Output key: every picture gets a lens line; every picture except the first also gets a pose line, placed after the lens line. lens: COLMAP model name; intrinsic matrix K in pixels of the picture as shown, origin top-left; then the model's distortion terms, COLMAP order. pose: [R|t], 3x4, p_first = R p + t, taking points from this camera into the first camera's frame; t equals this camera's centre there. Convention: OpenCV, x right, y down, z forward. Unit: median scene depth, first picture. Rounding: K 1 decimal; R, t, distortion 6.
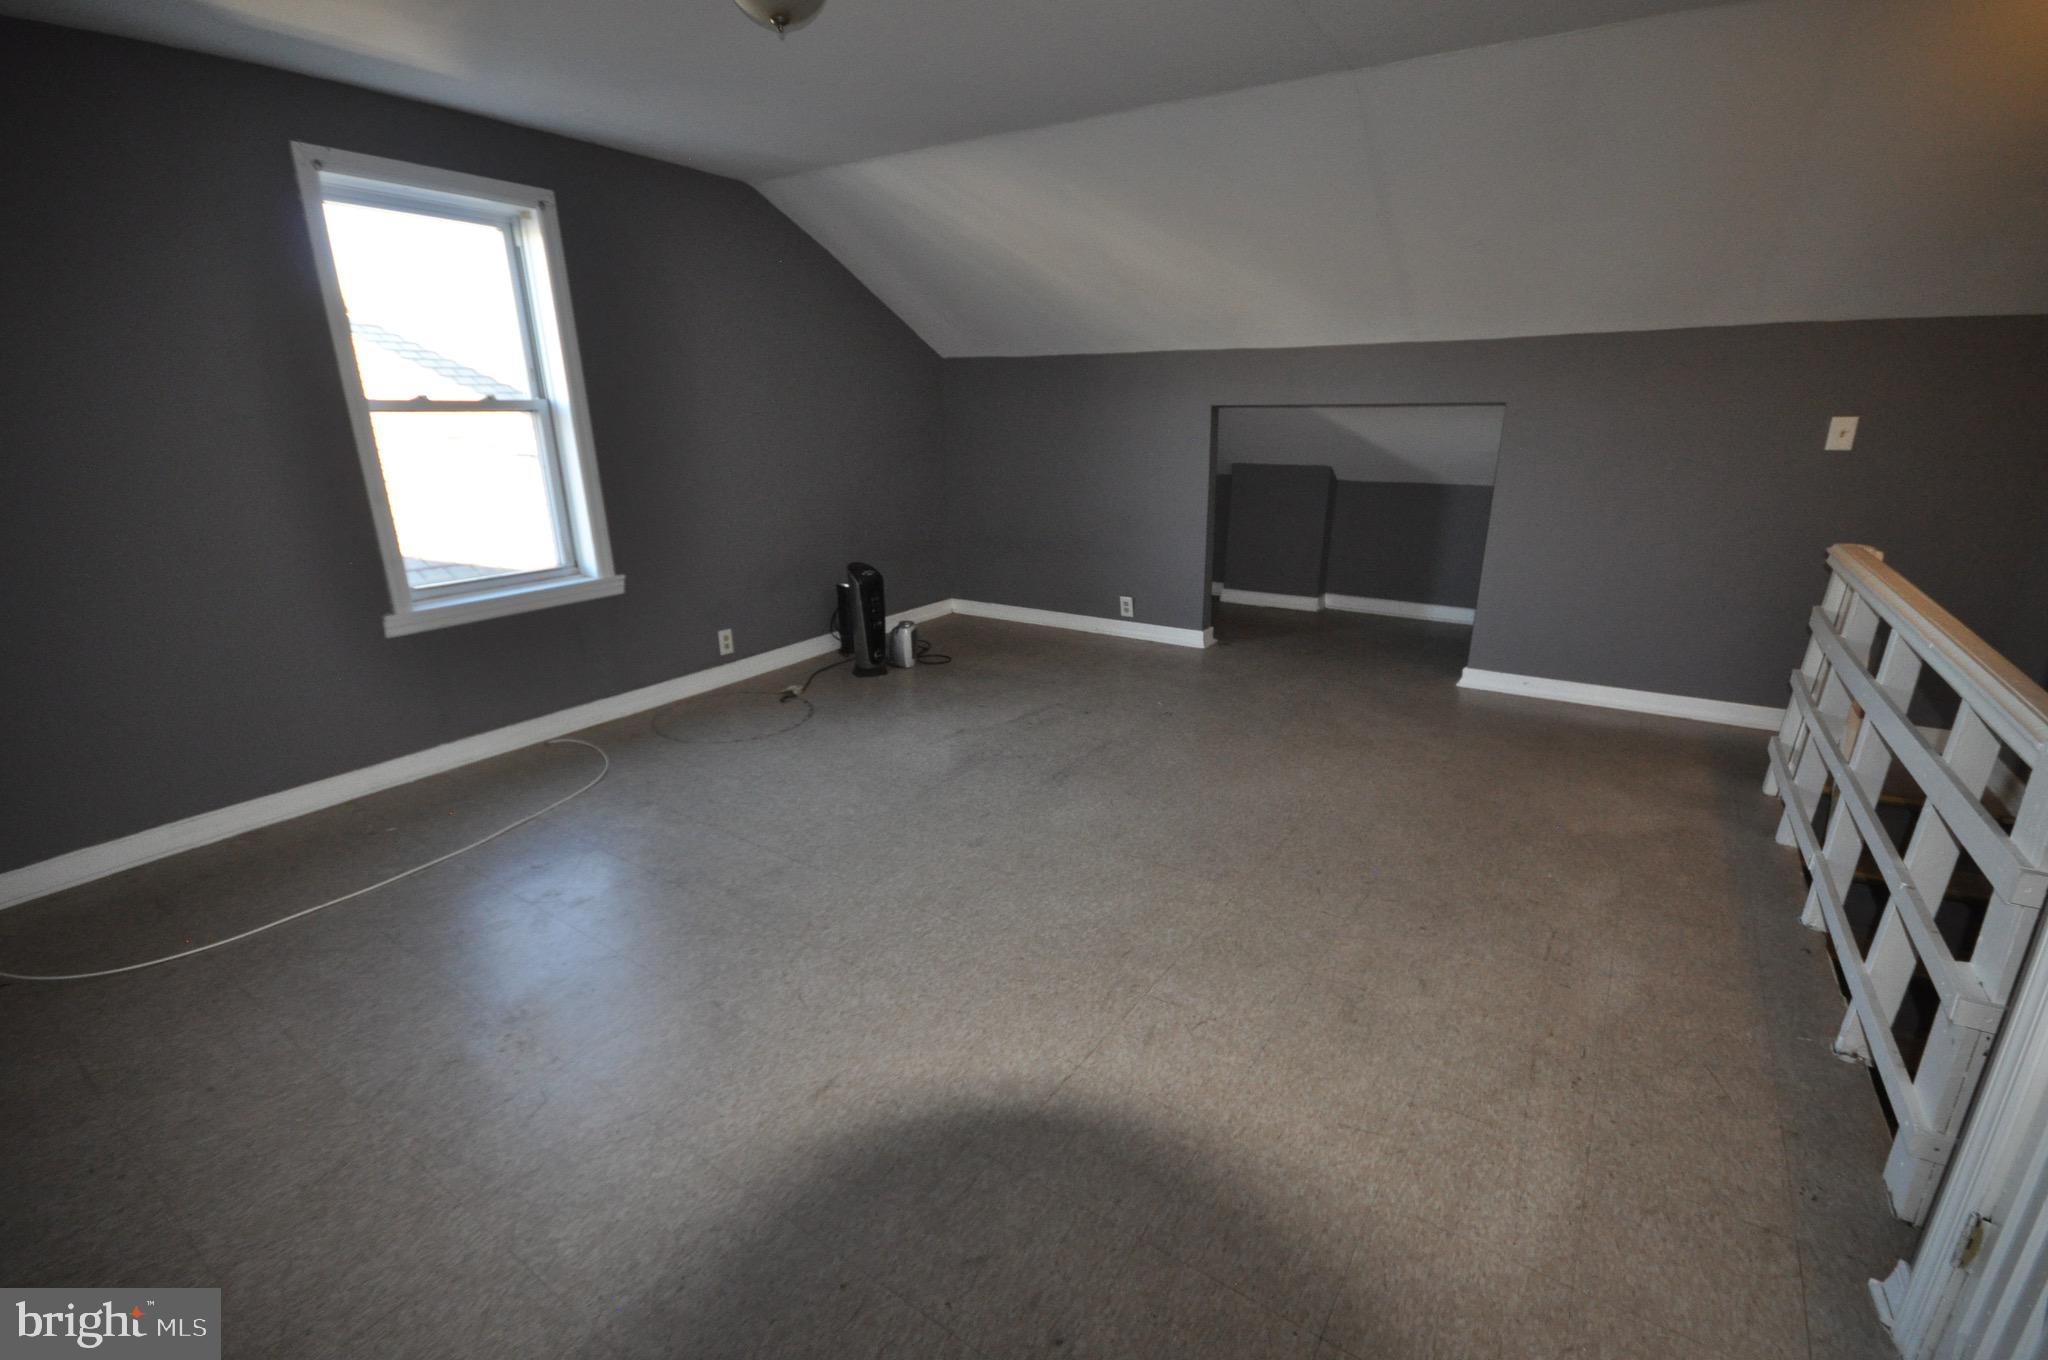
lens RADIAL K [[895.3, 0, 1027.1], [0, 895.3, 703.9], [0, 0, 1]] dist [-0.000168, -0.003432]
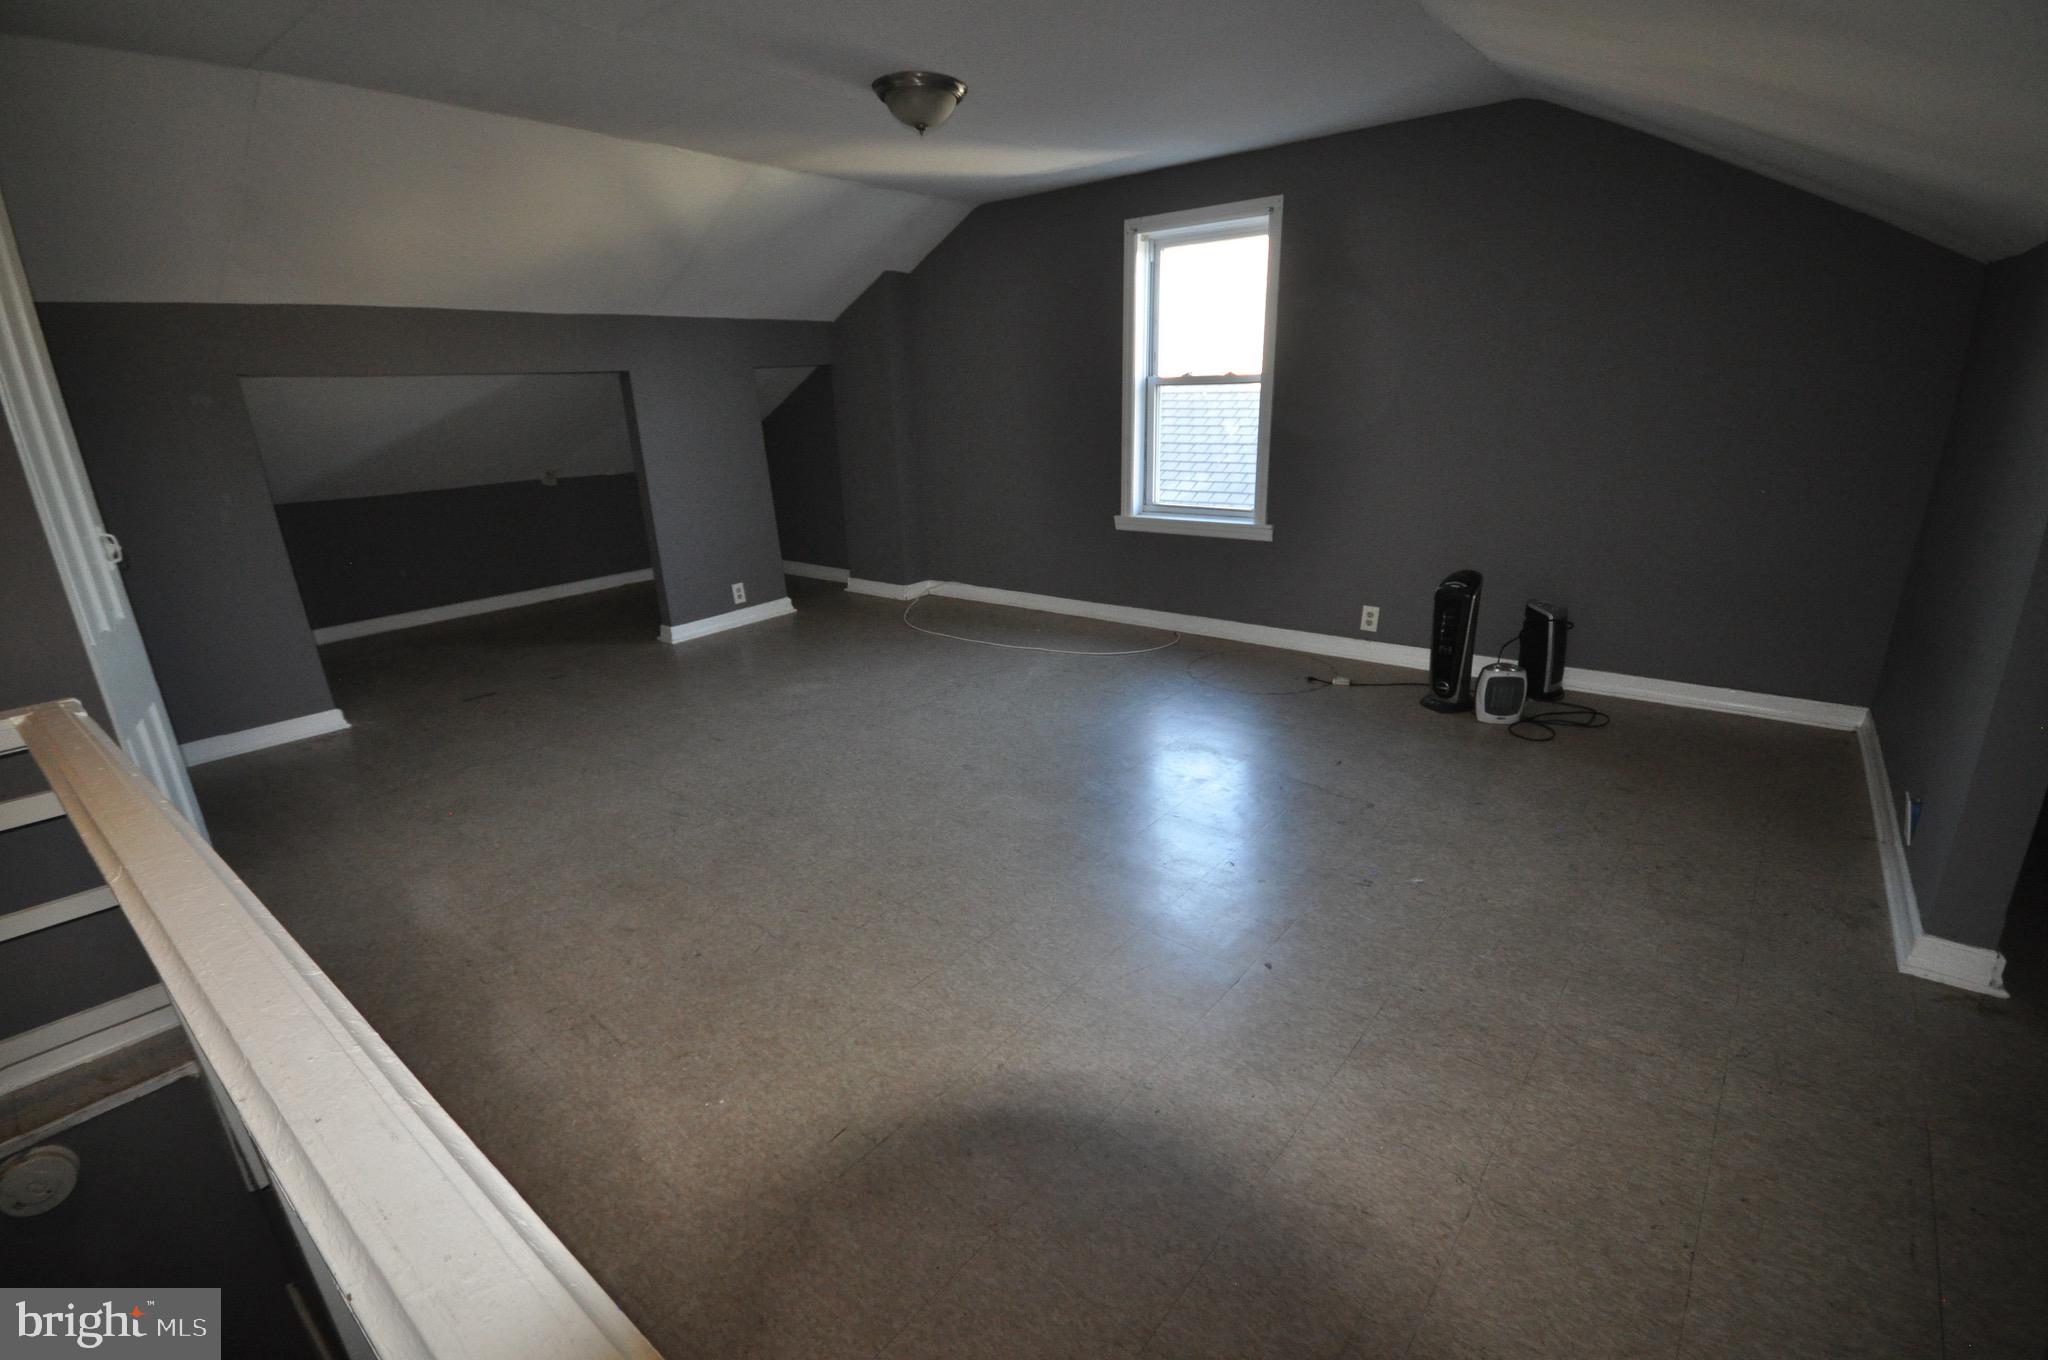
lens RADIAL K [[895.3, 0, 1027.1], [0, 895.3, 703.9], [0, 0, 1]] dist [-0.000168, -0.003432]
pose [[-0.091740, 0.342895, -0.934883, 0.840942], [-0.280271, 0.891997, 0.354668, -0.298169], [0.955527, 0.294558, 0.014272, 0.858826]]
